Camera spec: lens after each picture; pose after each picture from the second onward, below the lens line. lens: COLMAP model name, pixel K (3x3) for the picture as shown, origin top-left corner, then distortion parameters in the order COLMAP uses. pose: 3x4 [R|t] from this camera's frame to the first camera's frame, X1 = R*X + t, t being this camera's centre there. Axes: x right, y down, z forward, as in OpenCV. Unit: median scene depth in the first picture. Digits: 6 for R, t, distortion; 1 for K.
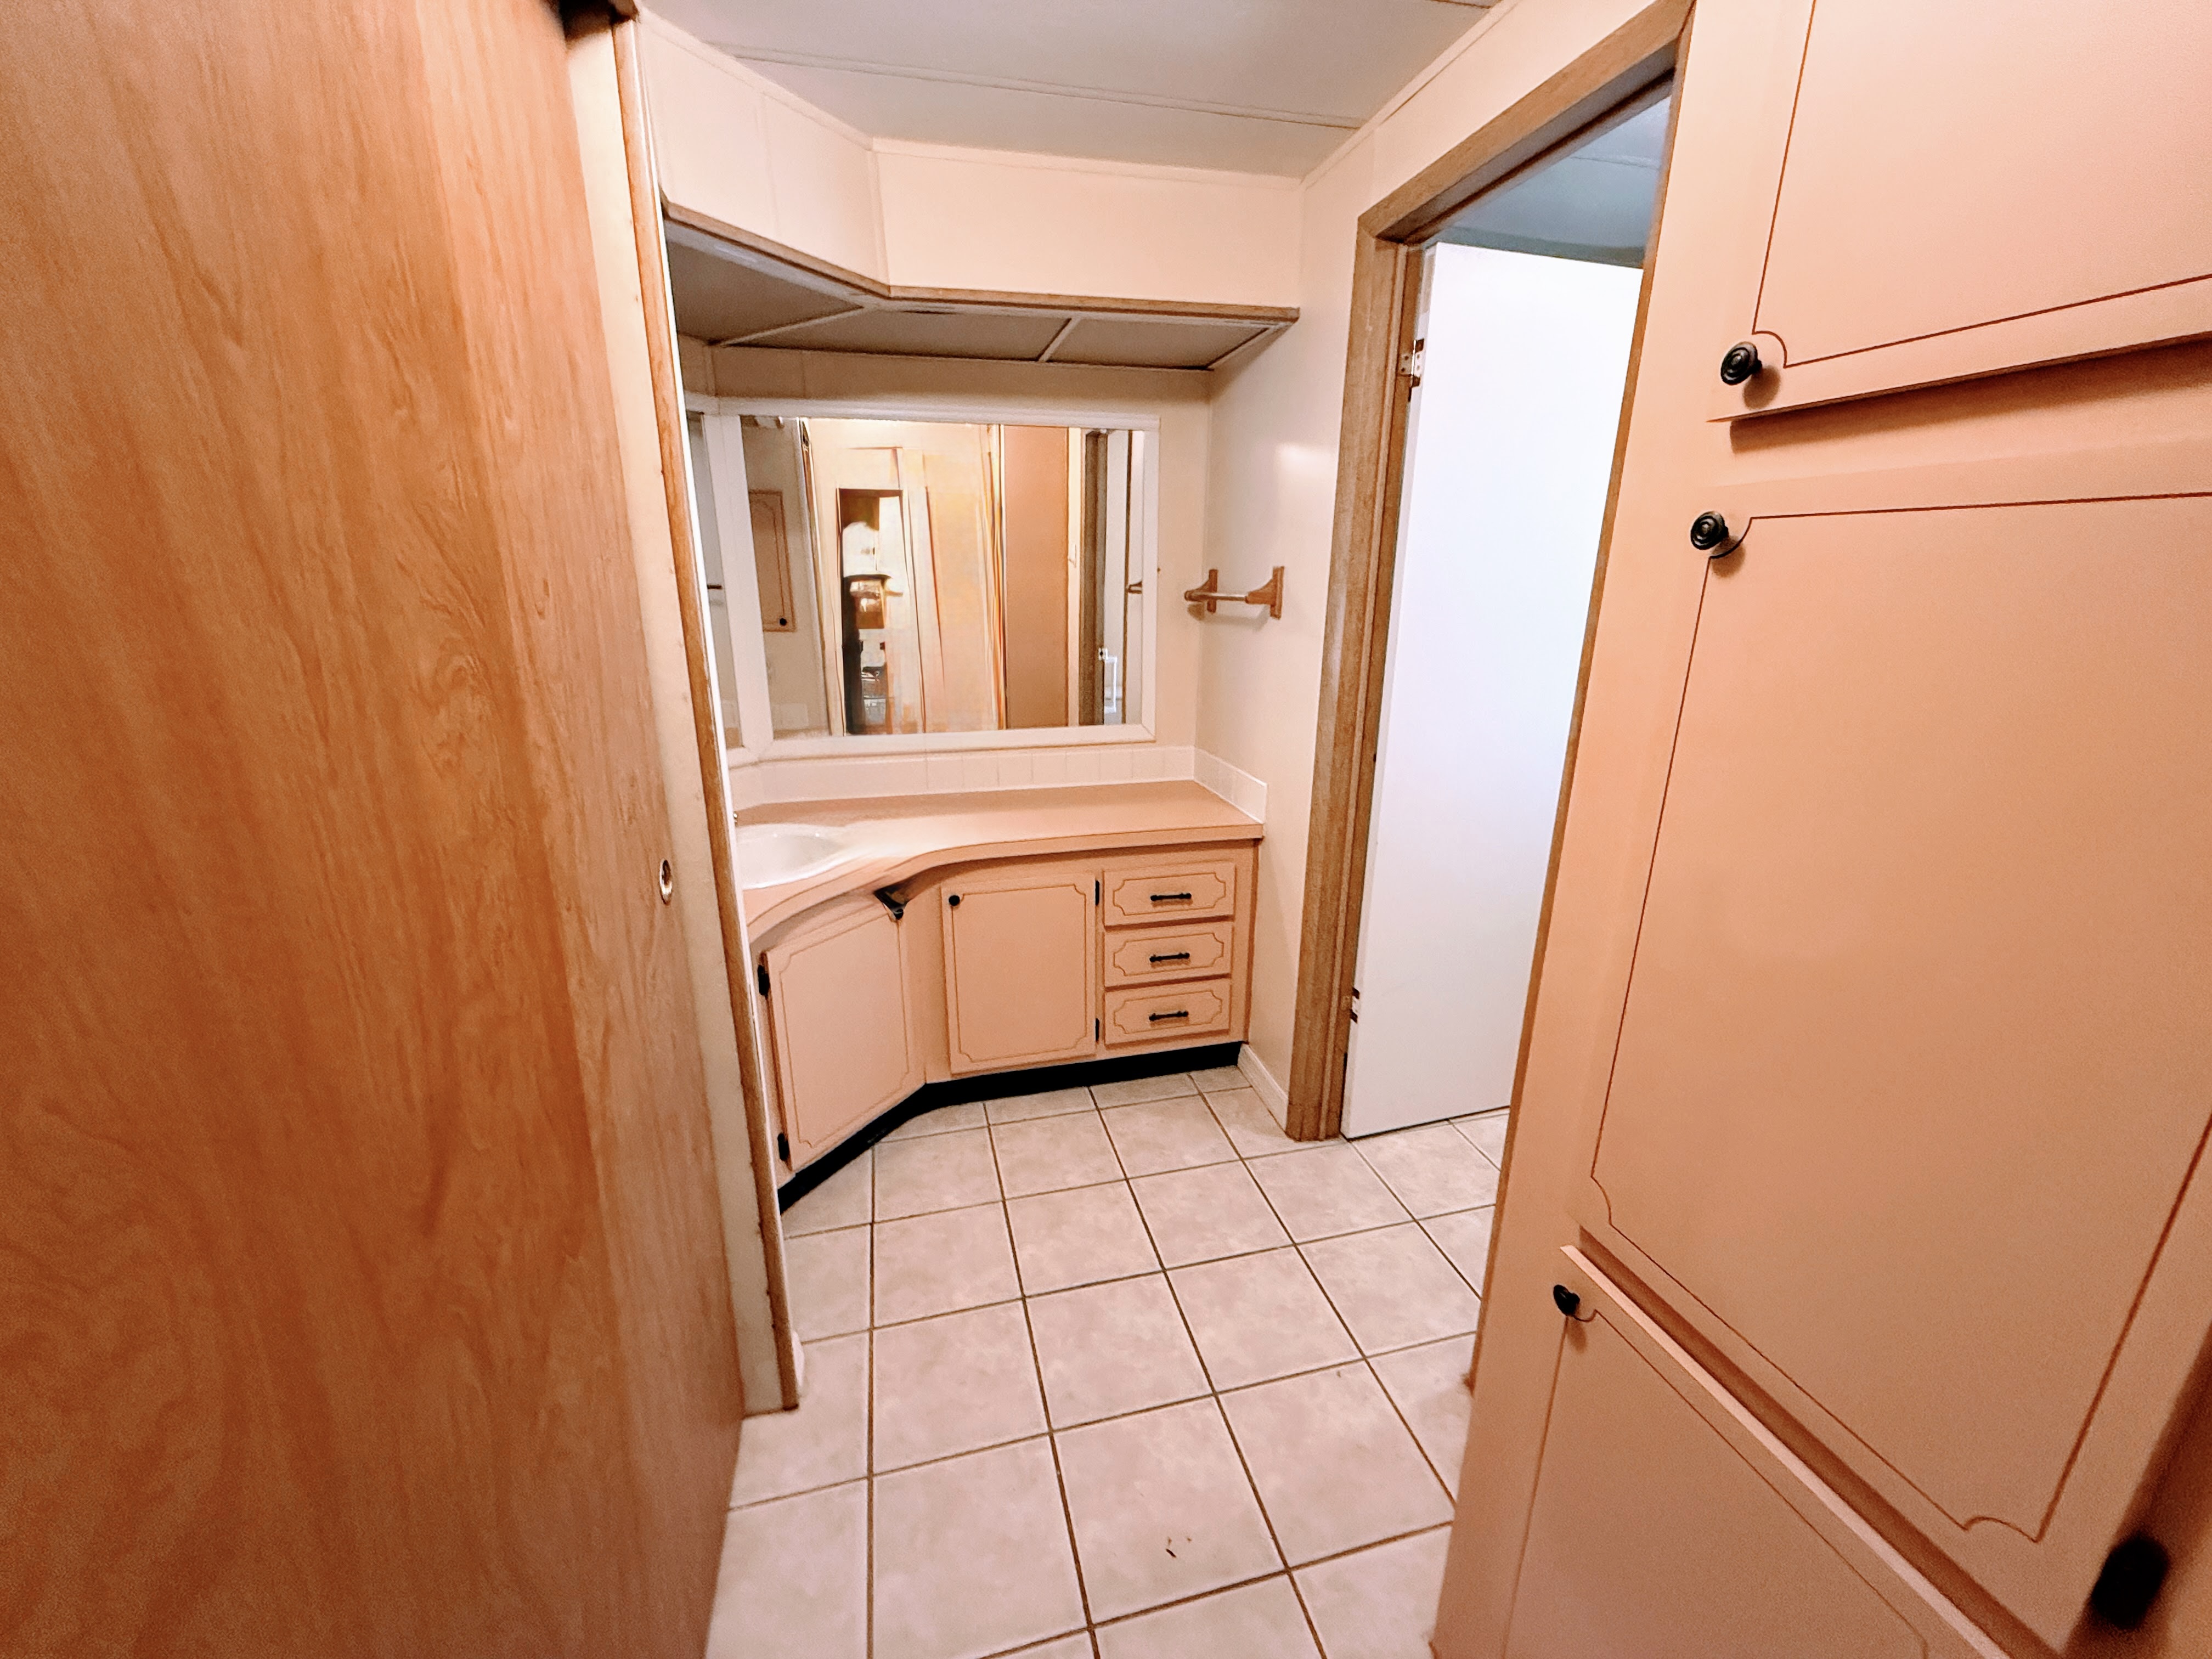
lens RADIAL K [[881.6, 0, 1108.3], [0, 881.6, 826.6], [0, 0, 1]] dist [-0.000579, 0.000062]
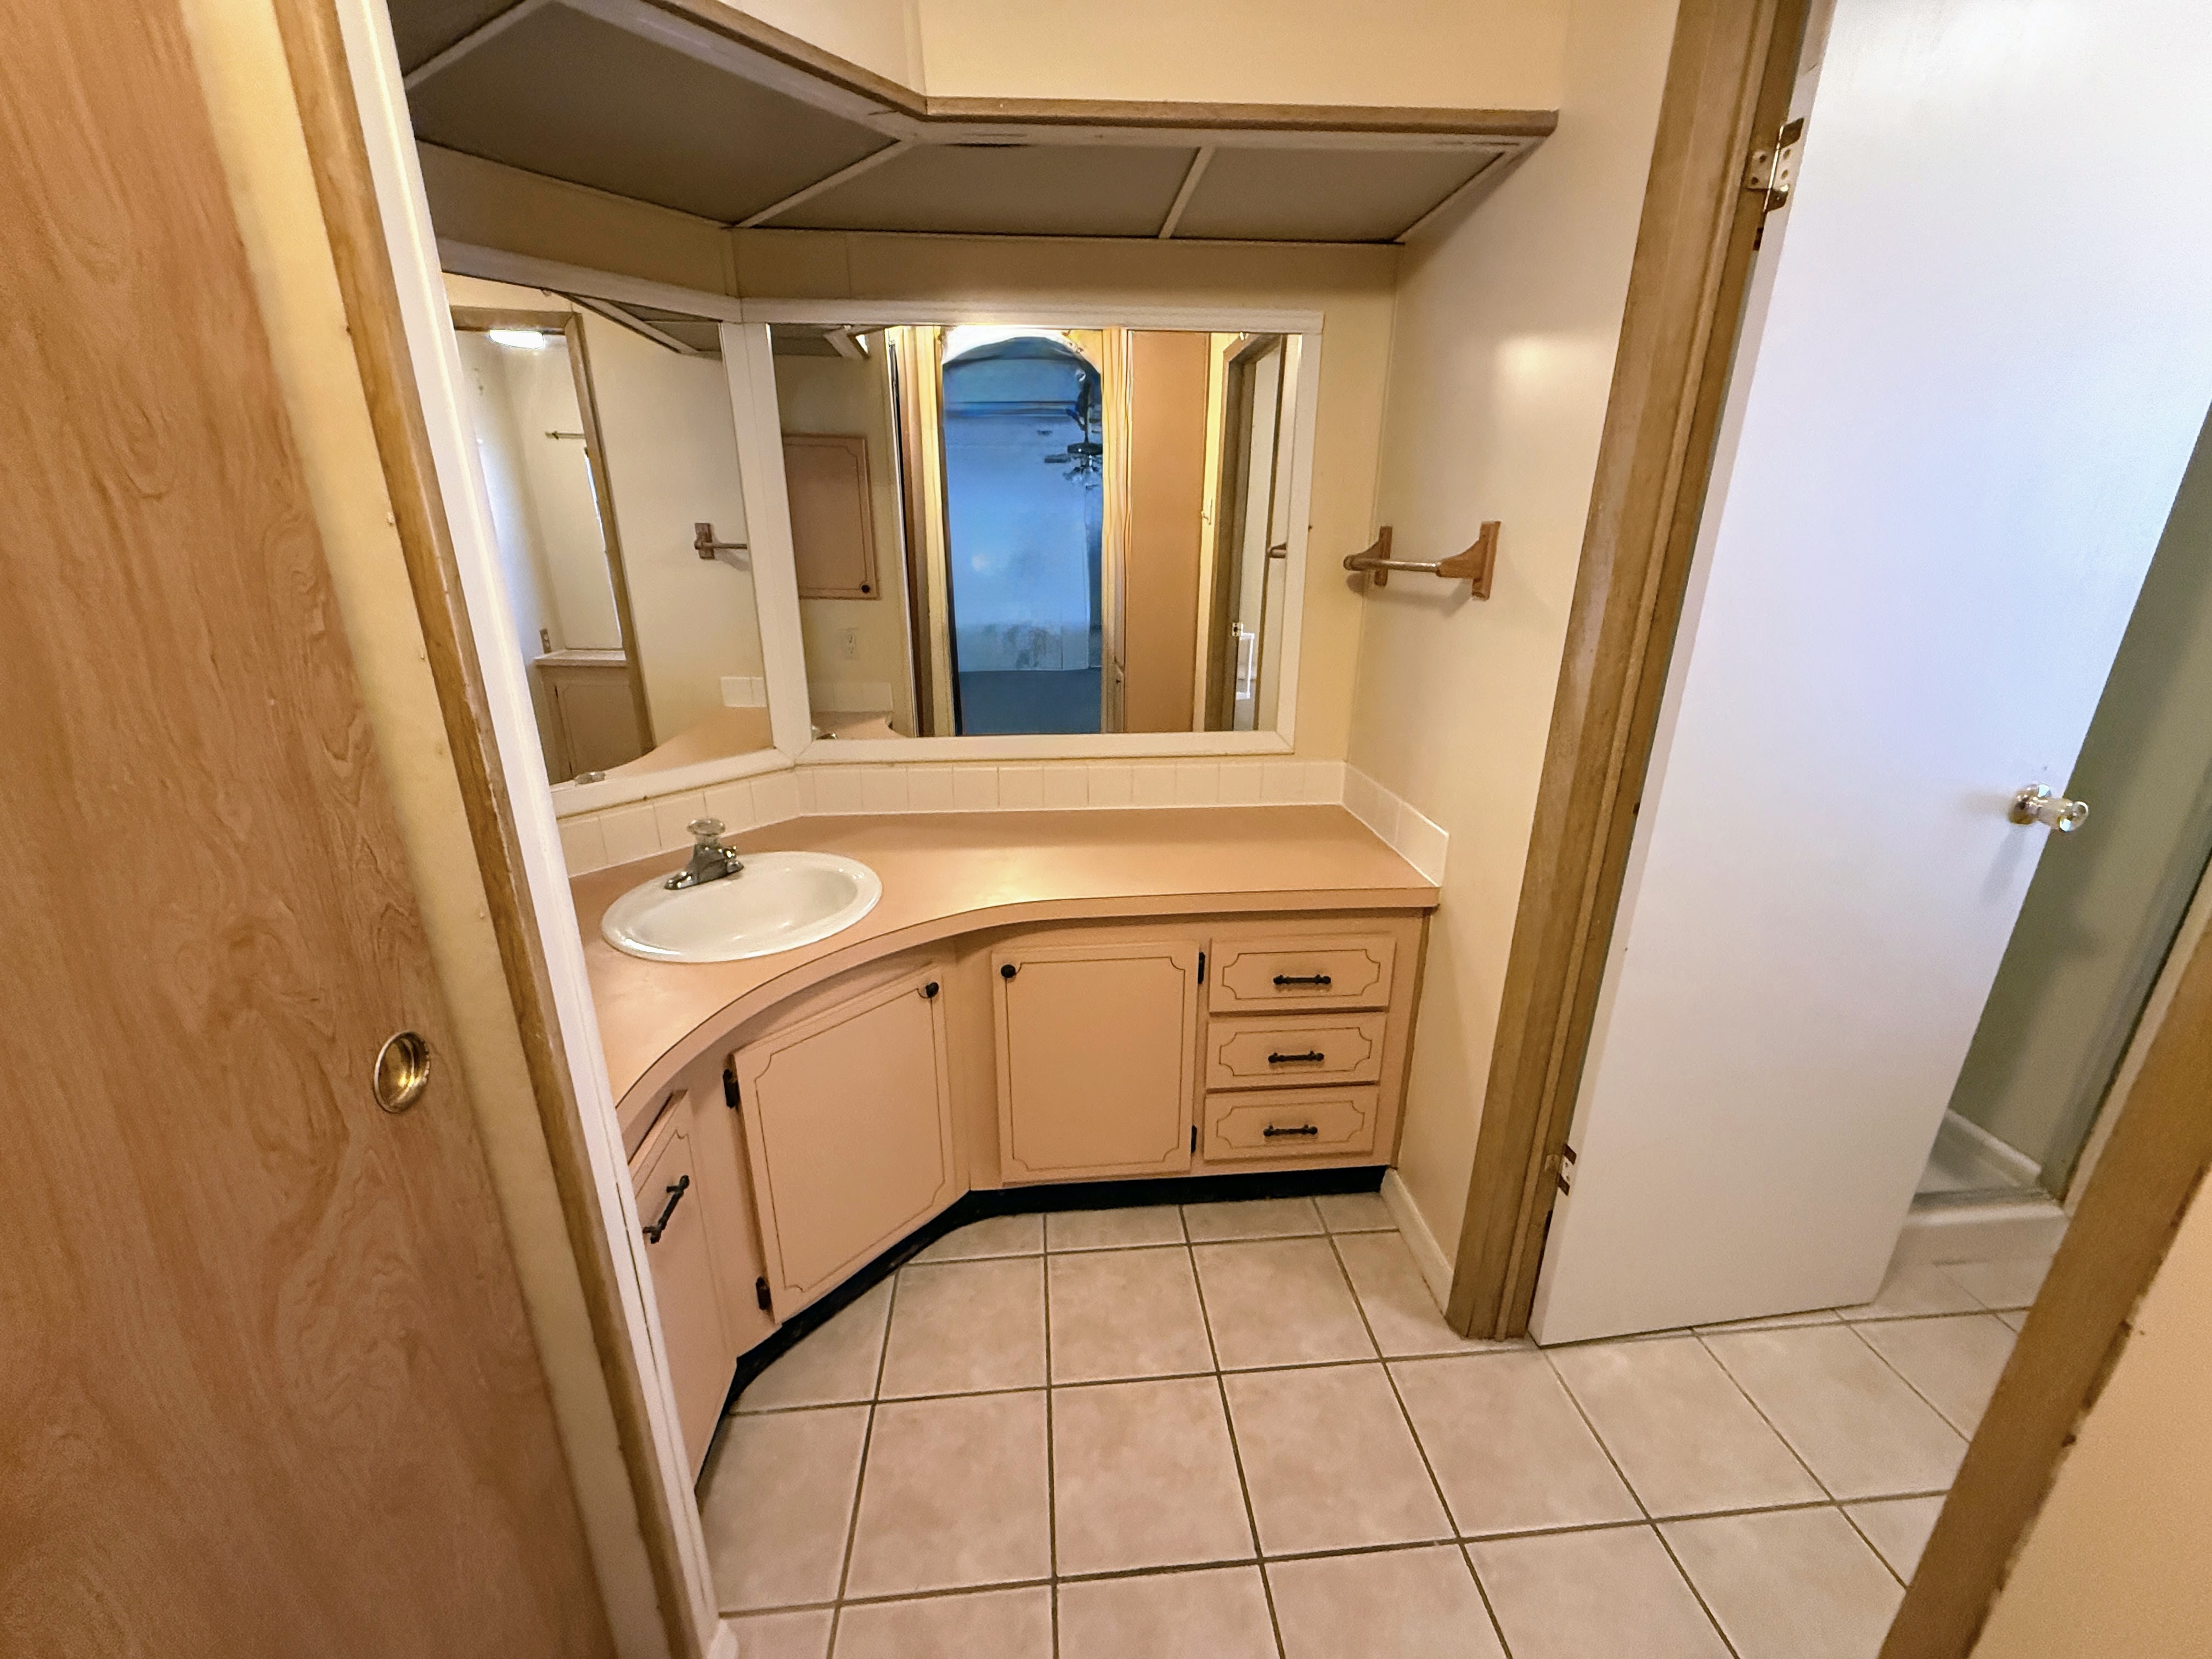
lens RADIAL K [[881.6, 0, 1108.3], [0, 881.6, 826.6], [0, 0, 1]] dist [-0.000579, 0.000062]
pose [[0.987472, 0.051845, -0.149034, 0.014586], [-0.045640, 0.997955, 0.044761, -0.072984], [0.151050, -0.037399, 0.987818, 0.258362]]
